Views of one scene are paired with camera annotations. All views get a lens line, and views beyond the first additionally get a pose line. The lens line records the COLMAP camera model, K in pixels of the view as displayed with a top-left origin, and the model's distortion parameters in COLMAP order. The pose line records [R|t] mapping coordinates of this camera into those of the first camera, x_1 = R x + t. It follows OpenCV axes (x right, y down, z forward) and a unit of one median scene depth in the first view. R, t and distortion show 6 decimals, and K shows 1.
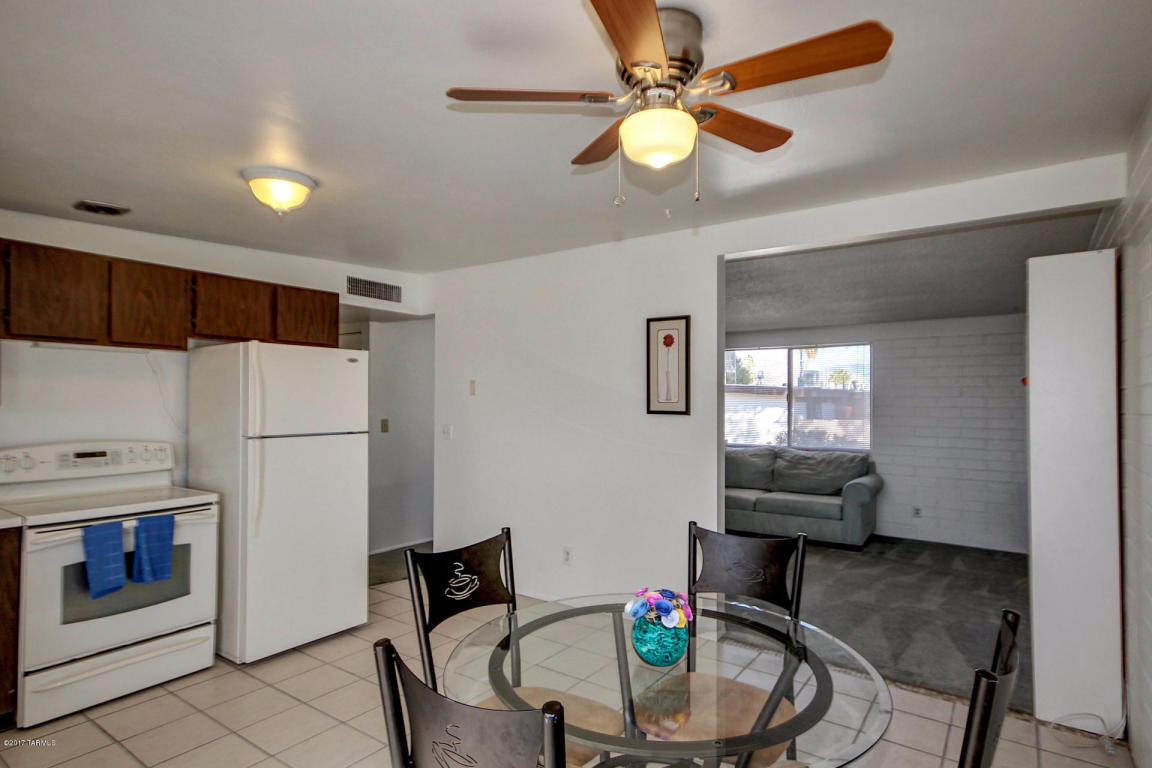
lens RADIAL K [[593.1, 0, 575.8], [0, 593.1, 391.4], [0, 0, 1]] dist [0.012031, -0.006107]
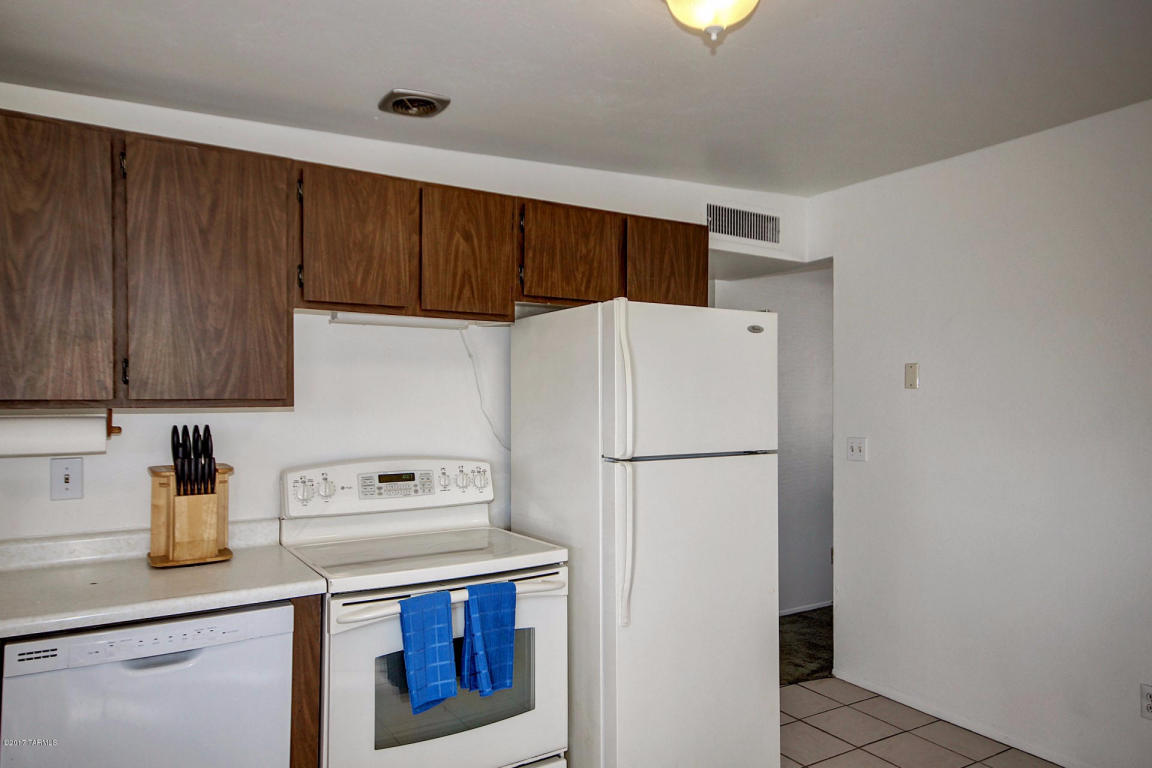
lens RADIAL K [[747.7, 0, 580.0], [0, 747.7, 395.4], [0, 0, 1]] dist [0.003185, 0.007567]
pose [[0.925526, -0.003874, -0.378664, -0.294888], [0.008068, 0.999922, 0.009491, 0.005401], [0.378598, -0.011839, 0.925486, 0.287531]]
